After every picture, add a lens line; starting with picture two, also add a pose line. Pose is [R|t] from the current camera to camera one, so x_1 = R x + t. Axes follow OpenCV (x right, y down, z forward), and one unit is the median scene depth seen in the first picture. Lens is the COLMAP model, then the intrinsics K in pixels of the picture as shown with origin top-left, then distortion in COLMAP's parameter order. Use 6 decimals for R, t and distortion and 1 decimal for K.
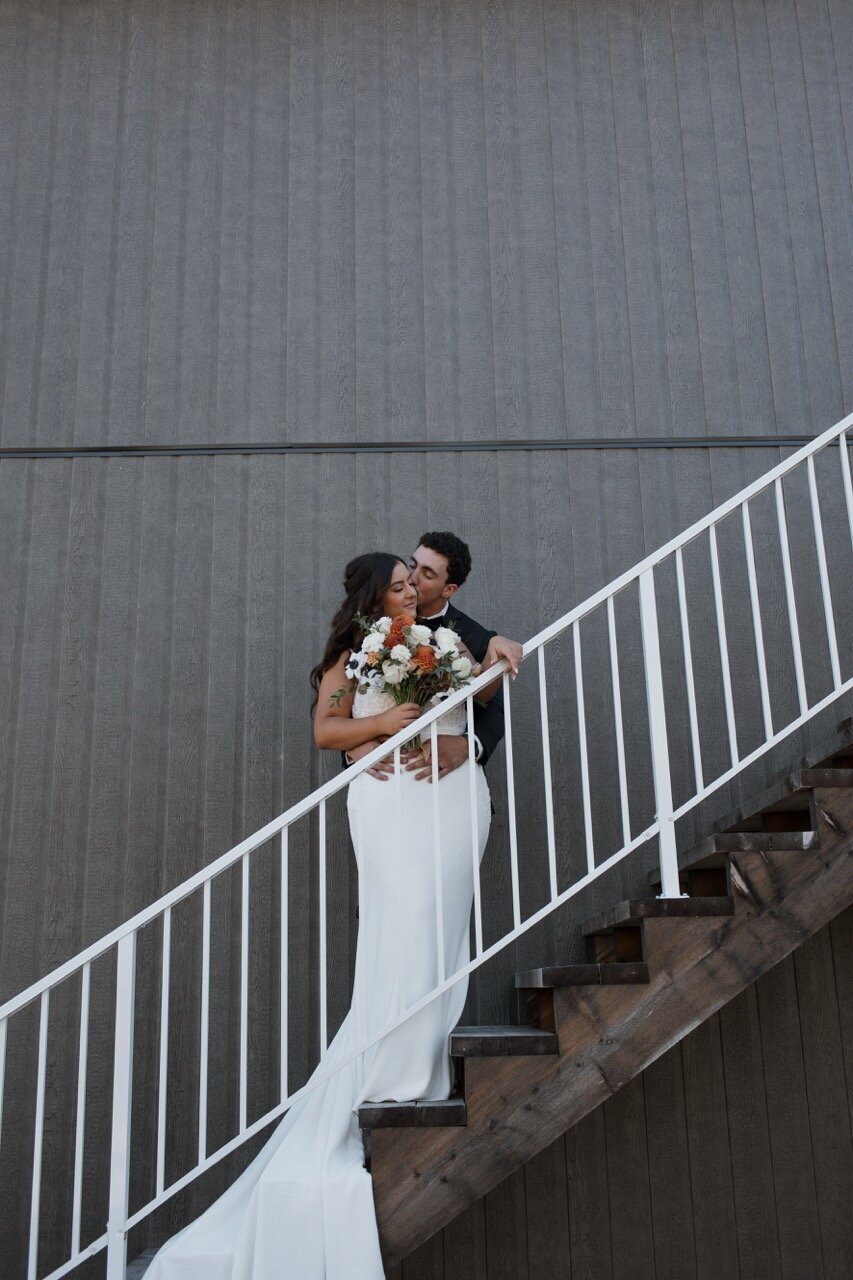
lens RADIAL K [[1392.9, 0, 423.2], [0, 1392.9, 633.3], [0, 0, 1]] dist [0.054419, 0.000000]
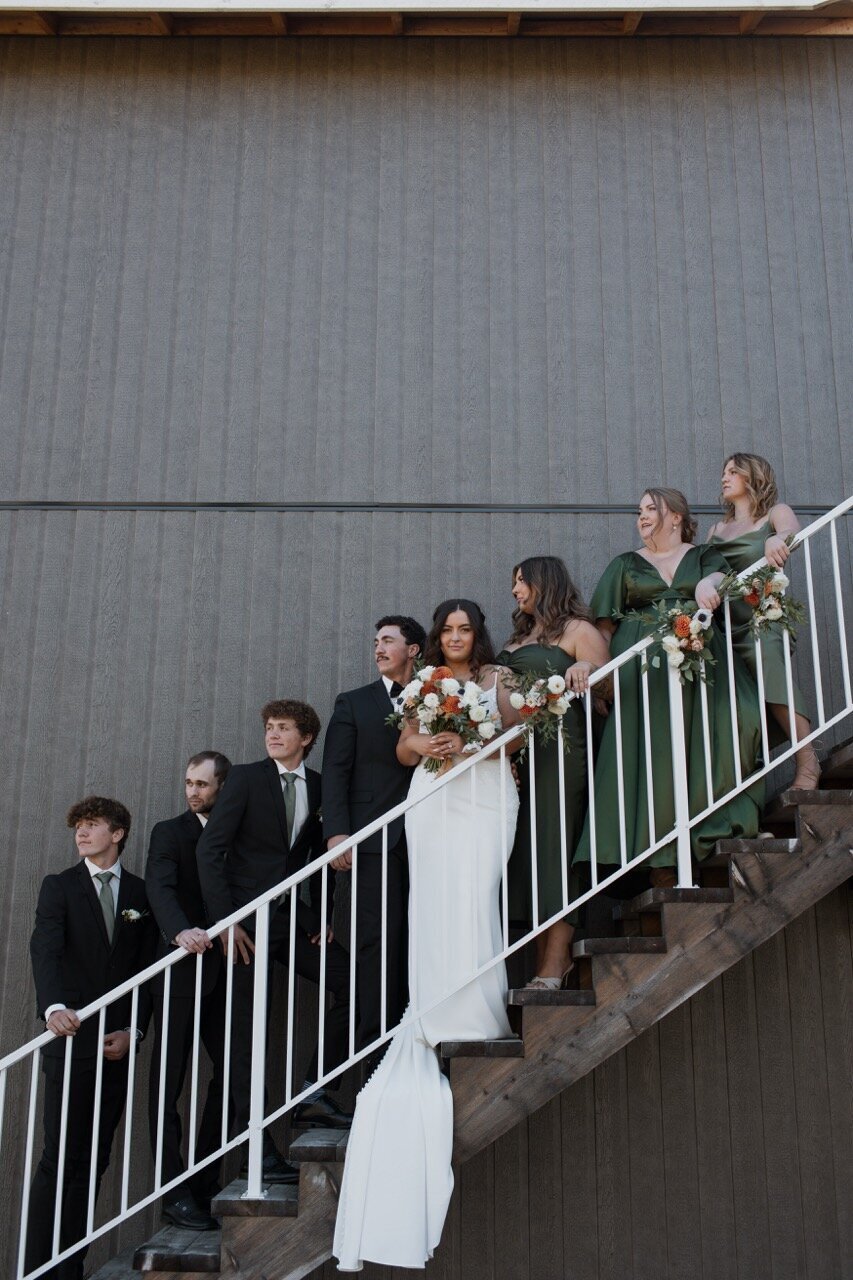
lens RADIAL K [[1392.9, 0, 426.3], [0, 1392.9, 652.6], [0, 0, 1]] dist [0.054419, 0.000000]
pose [[0.999640, 0.023391, -0.013137, -0.035789], [-0.023124, 0.999531, 0.020058, -0.034187], [0.013600, -0.019747, 0.999713, -0.206063]]
